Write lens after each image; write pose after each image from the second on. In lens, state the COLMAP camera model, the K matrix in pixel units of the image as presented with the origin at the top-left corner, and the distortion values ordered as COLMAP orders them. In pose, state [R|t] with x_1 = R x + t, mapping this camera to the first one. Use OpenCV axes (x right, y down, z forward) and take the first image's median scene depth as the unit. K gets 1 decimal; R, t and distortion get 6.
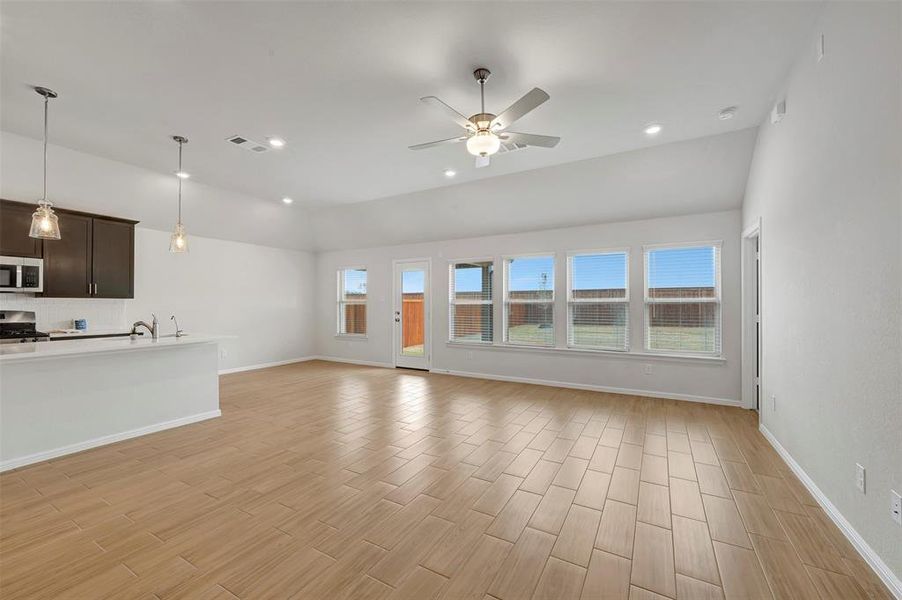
lens RADIAL K [[356.2, 0, 438.1], [0, 356.2, 301.3], [0, 0, 1]] dist [-0.000828, 0.000029]
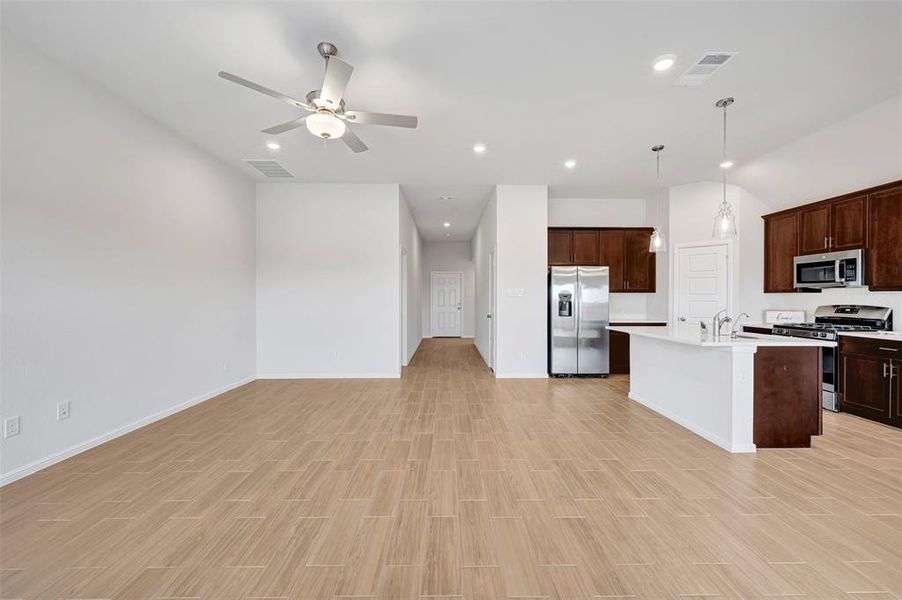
lens RADIAL K [[371.5, 0, 474.7], [0, 371.5, 299.0], [0, 0, 1]] dist [0.001257, 0.000106]
pose [[-0.818140, -0.001401, -0.575017, 0.201221], [0.000005, 0.999997, -0.002444, 0.009312], [0.575018, -0.002002, -0.818138, 1.099987]]
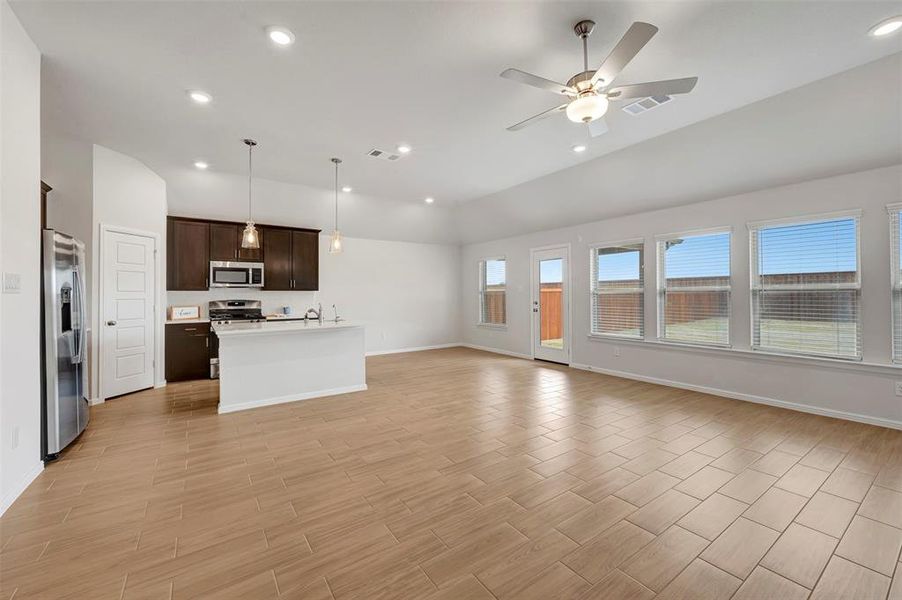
lens RADIAL K [[351.9, 0, 445.5], [0, 351.9, 291.2], [0, 0, 1]] dist [0.000773, 0.000014]
pose [[0.909080, -0.009254, -0.416519, 0.092442], [0.008897, 0.999957, -0.002798, 0.001368], [0.416527, -0.001162, 0.909123, 0.044996]]
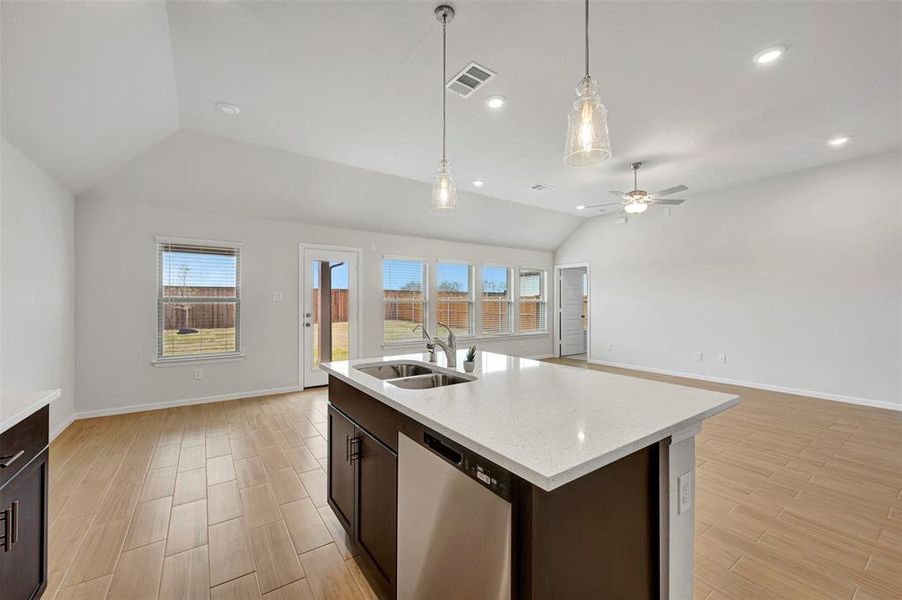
lens RADIAL K [[365.6, 0, 455.2], [0, 365.6, 300.7], [0, 0, 1]] dist [0.000047, 0.000085]
pose [[0.412216, 0.005105, 0.911072, -0.987200], [-0.006691, 0.999974, -0.002576, 0.003150], [-0.911062, -0.005034, 0.412239, 0.588161]]
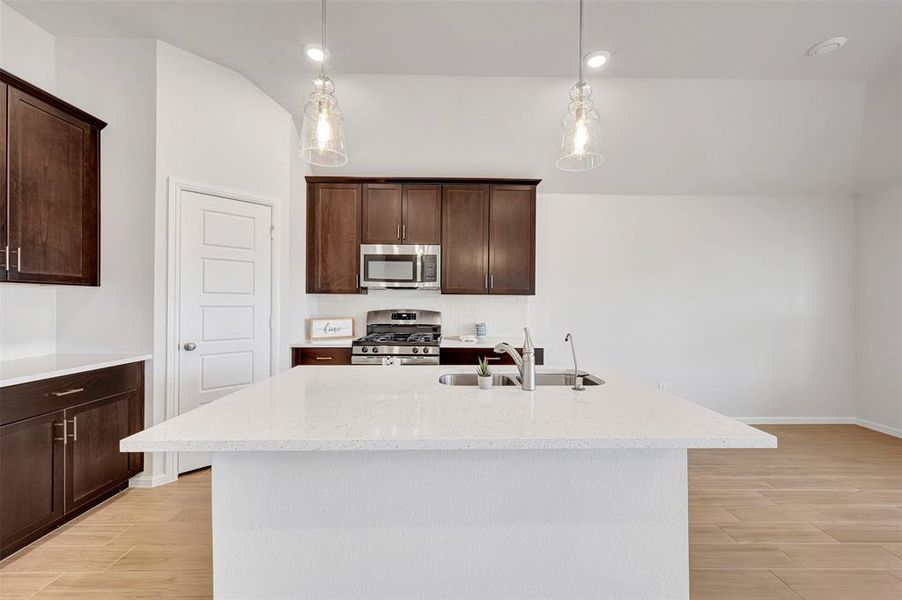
lens RADIAL K [[365.6, 0, 455.2], [0, 365.6, 300.7], [0, 0, 1]] dist [0.000047, 0.000085]
pose [[0.520697, 0.000852, -0.853741, -0.373865], [-0.001924, 0.999998, -0.000176, 0.002955], [0.853740, 0.001734, 0.520697, 0.556125]]
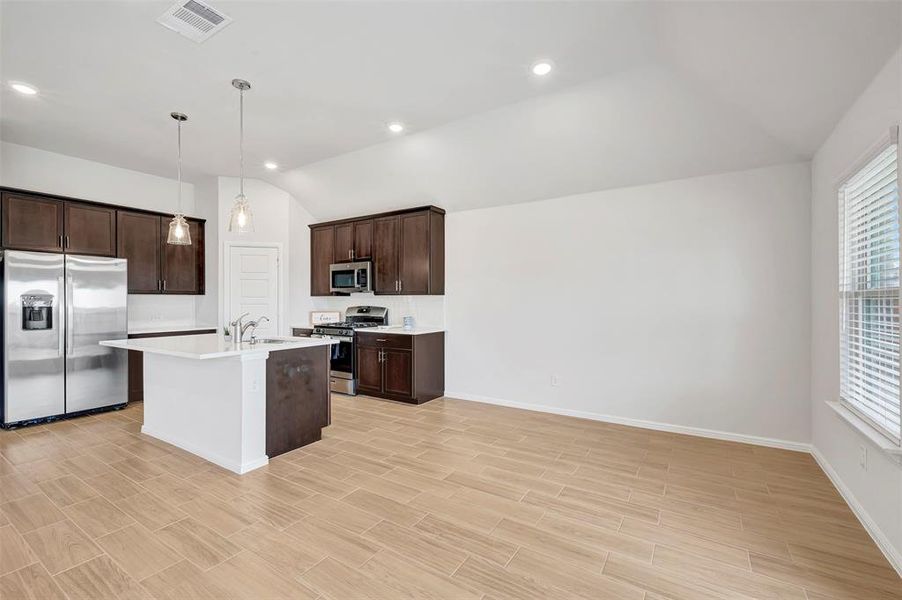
lens RADIAL K [[365.6, 0, 455.2], [0, 365.6, 300.7], [0, 0, 1]] dist [0.000047, 0.000085]
pose [[0.001679, -0.002085, -0.999996, 0.043277], [0.008029, 0.999966, -0.002071, 0.009539], [0.999966, -0.008026, 0.001696, 1.156665]]
